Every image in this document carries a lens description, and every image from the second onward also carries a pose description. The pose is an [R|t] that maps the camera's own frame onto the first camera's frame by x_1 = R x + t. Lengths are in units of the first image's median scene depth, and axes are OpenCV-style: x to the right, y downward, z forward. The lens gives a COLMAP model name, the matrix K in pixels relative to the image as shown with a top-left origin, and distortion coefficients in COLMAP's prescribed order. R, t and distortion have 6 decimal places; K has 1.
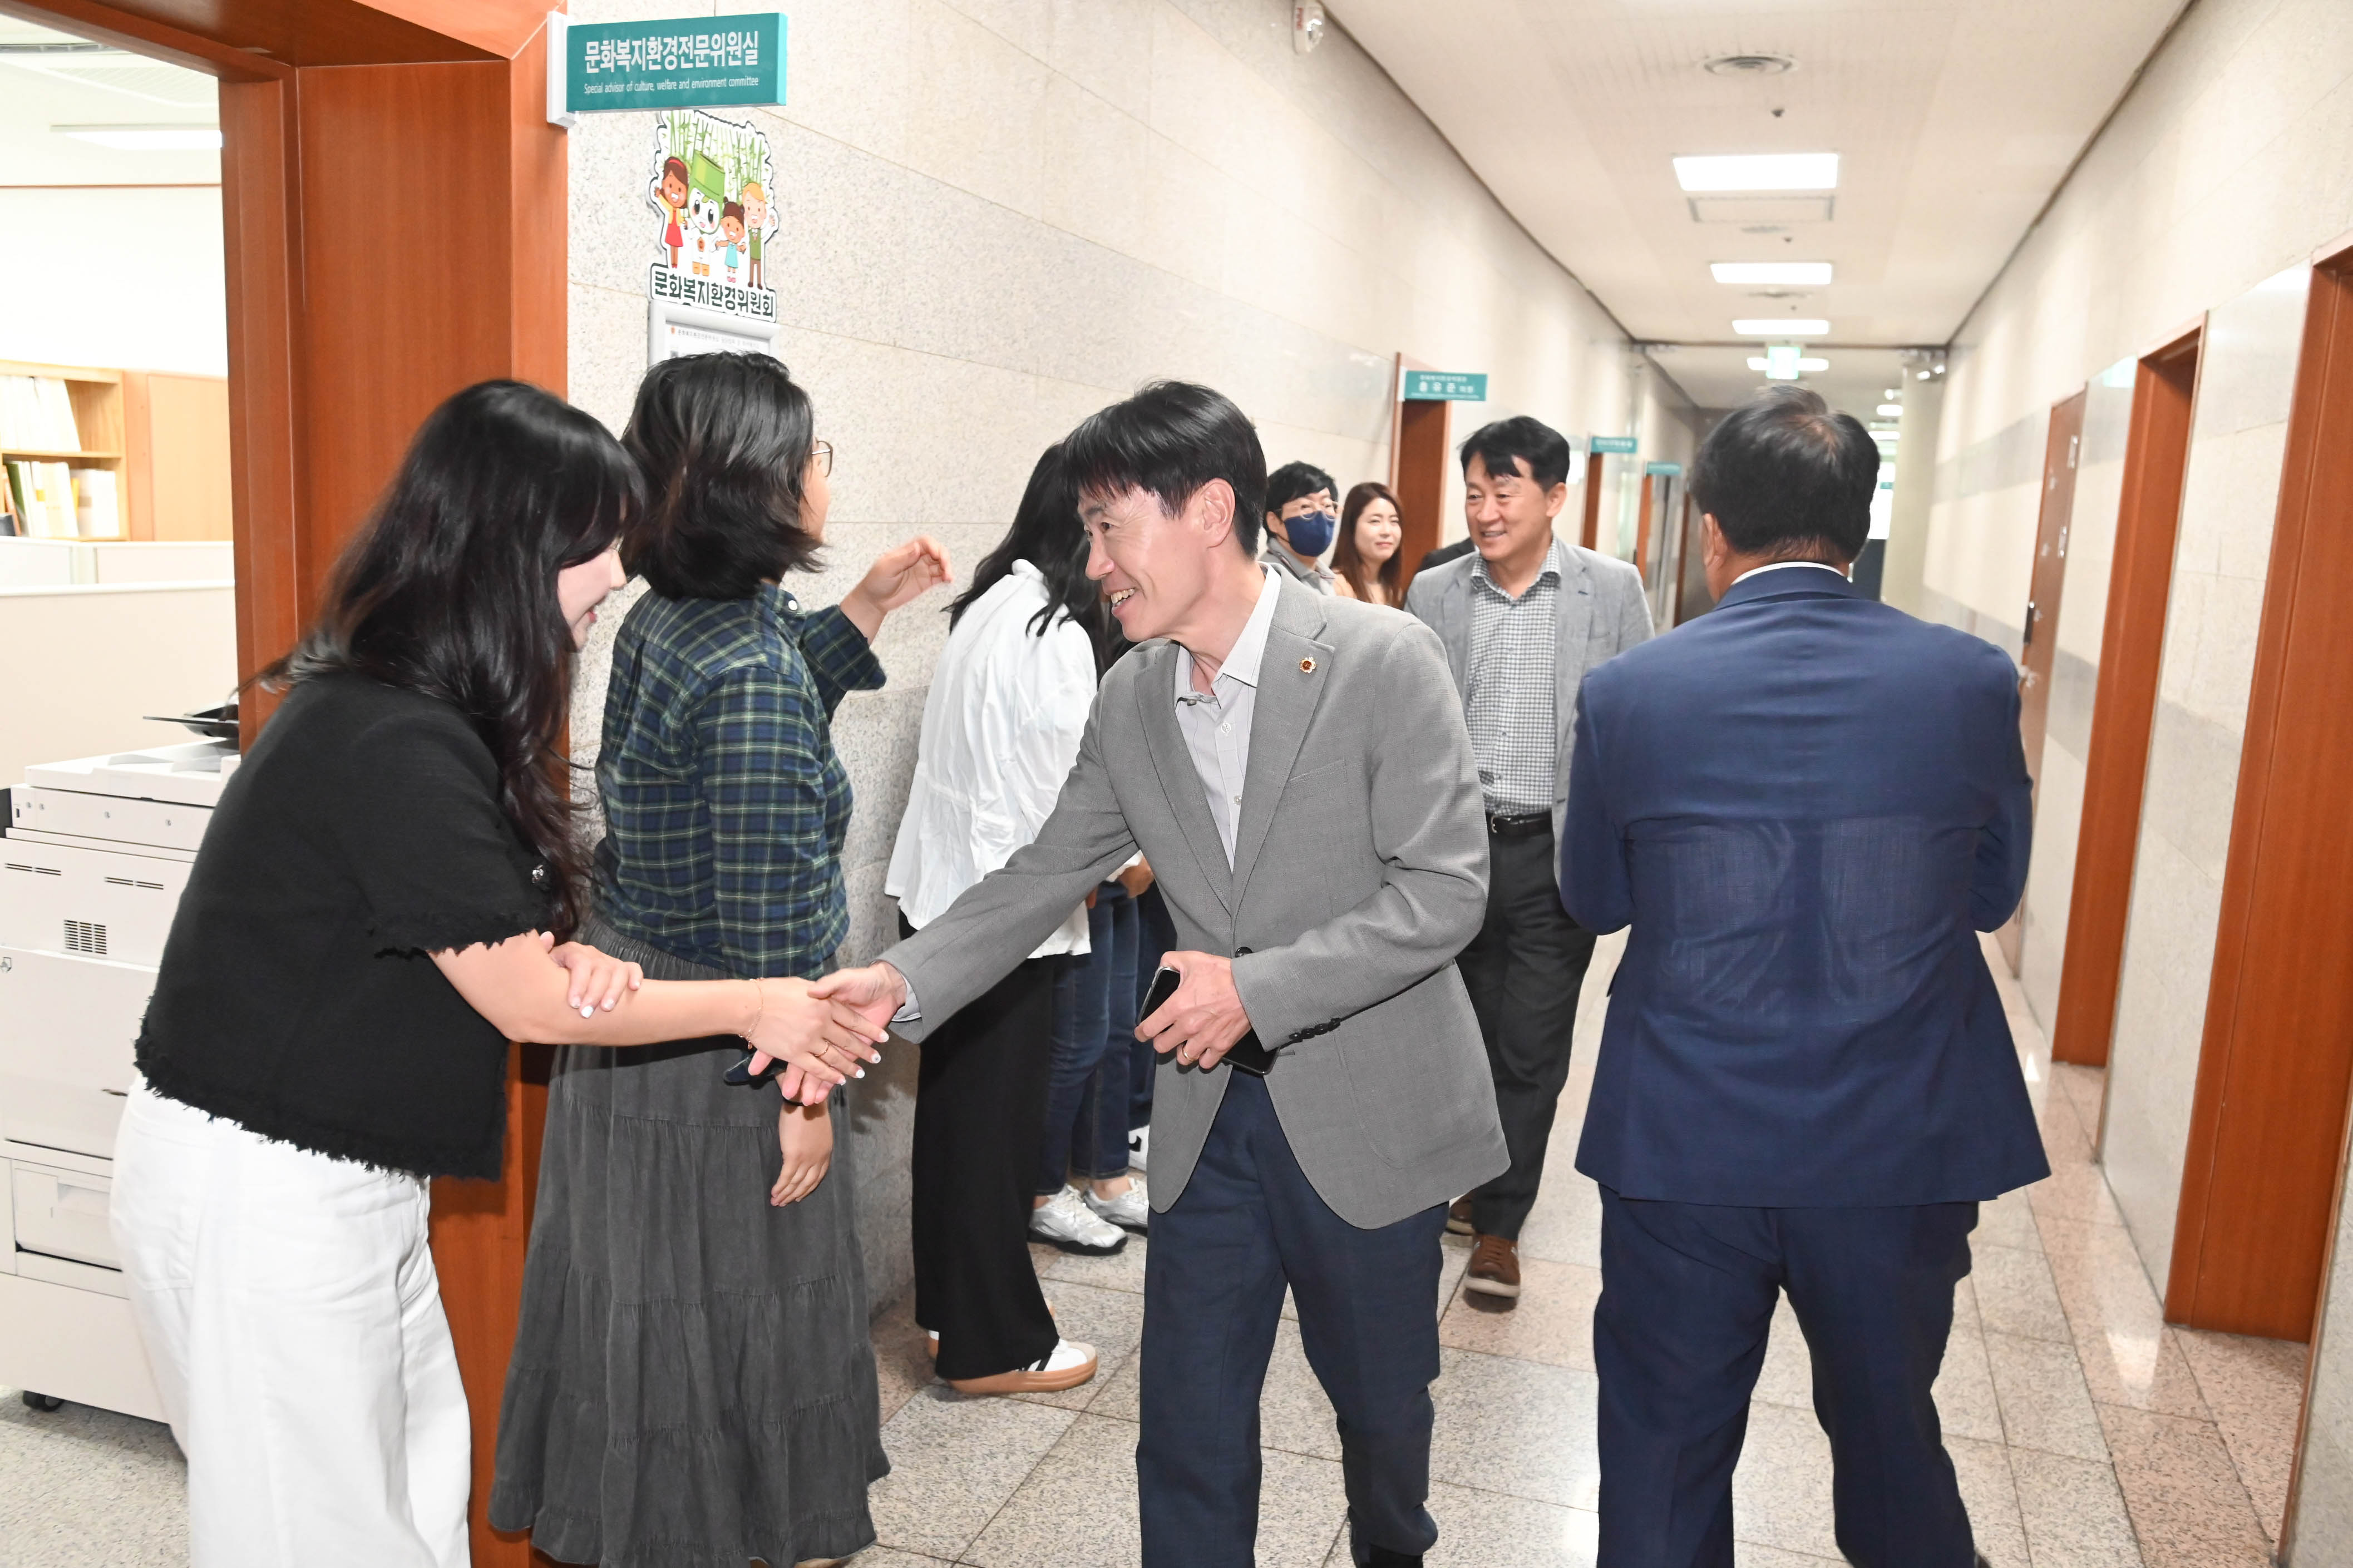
lens RADIAL K [[1824.2, 0, 1176.5], [0, 1824.2, 799.4], [0, 0, 1]] dist [-0.006284, -0.000181]
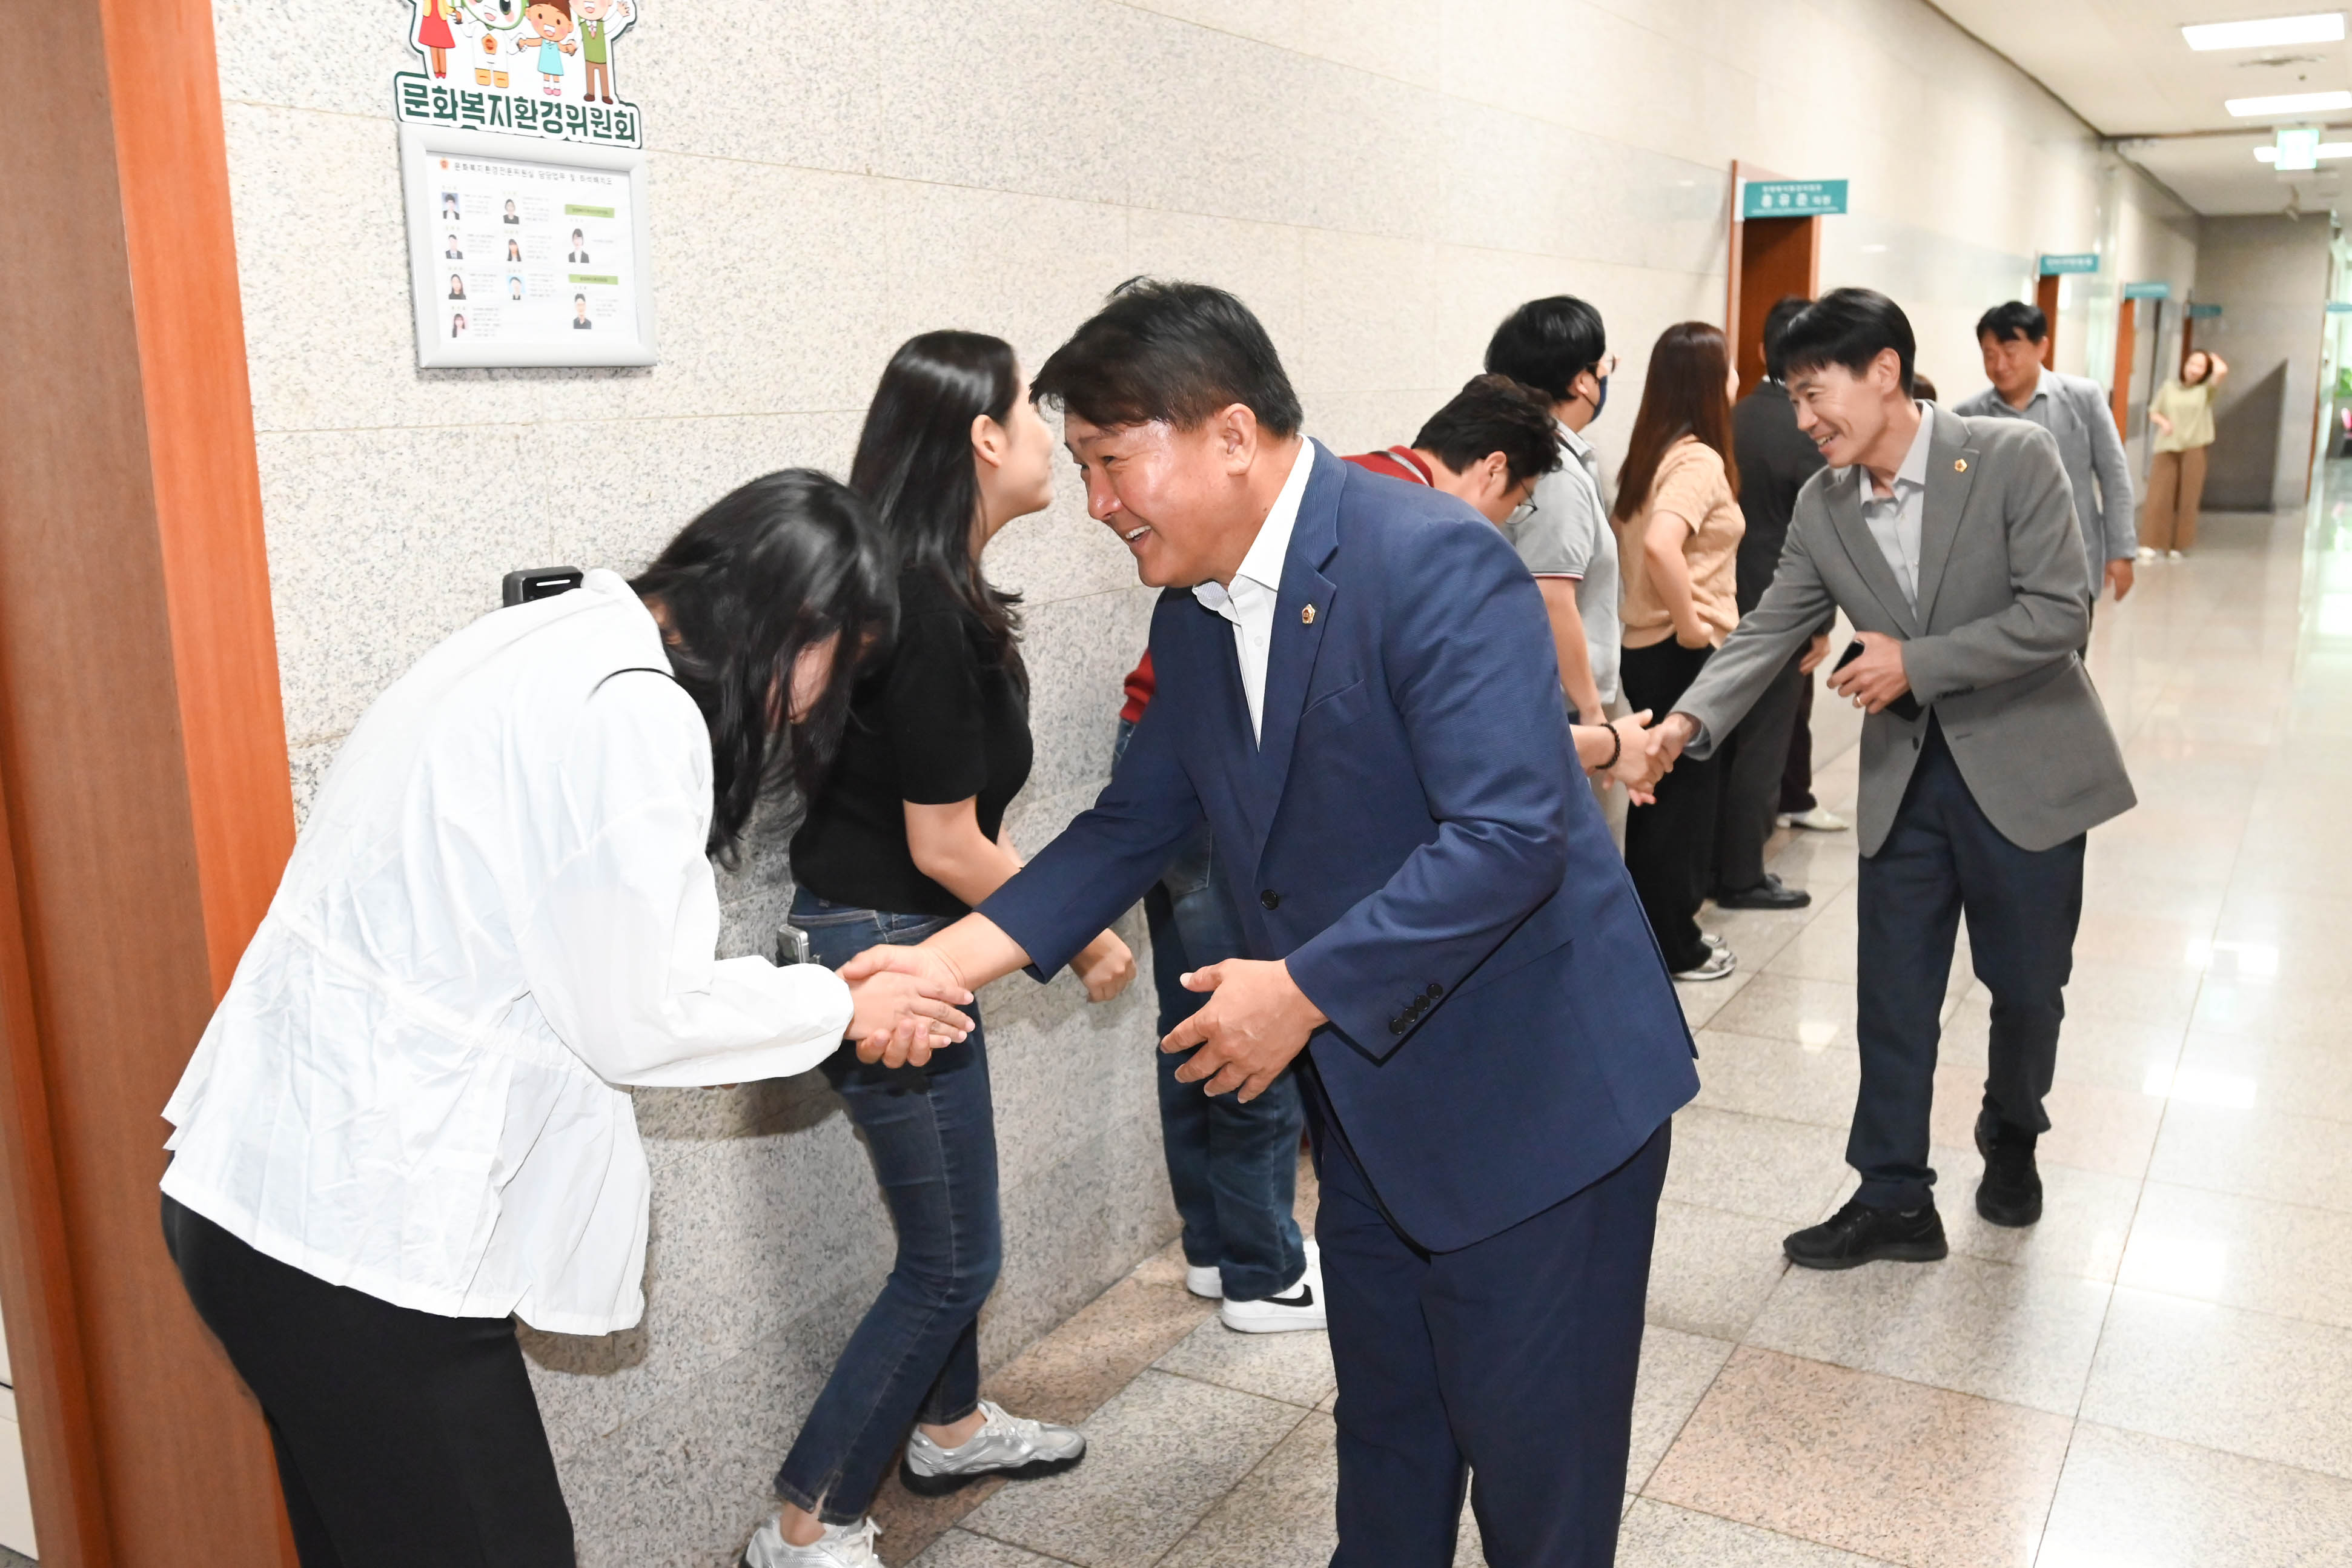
lens RADIAL K [[1995.4, 0, 1179.0], [0, 1995.4, 781.4], [0, 0, 1]] dist [-0.011759, -0.000338]
pose [[0.980325, -0.016732, -0.196680, 0.117868], [0.024463, 0.999018, 0.036945, -0.022443], [0.195868, -0.041029, 0.979772, 0.186258]]
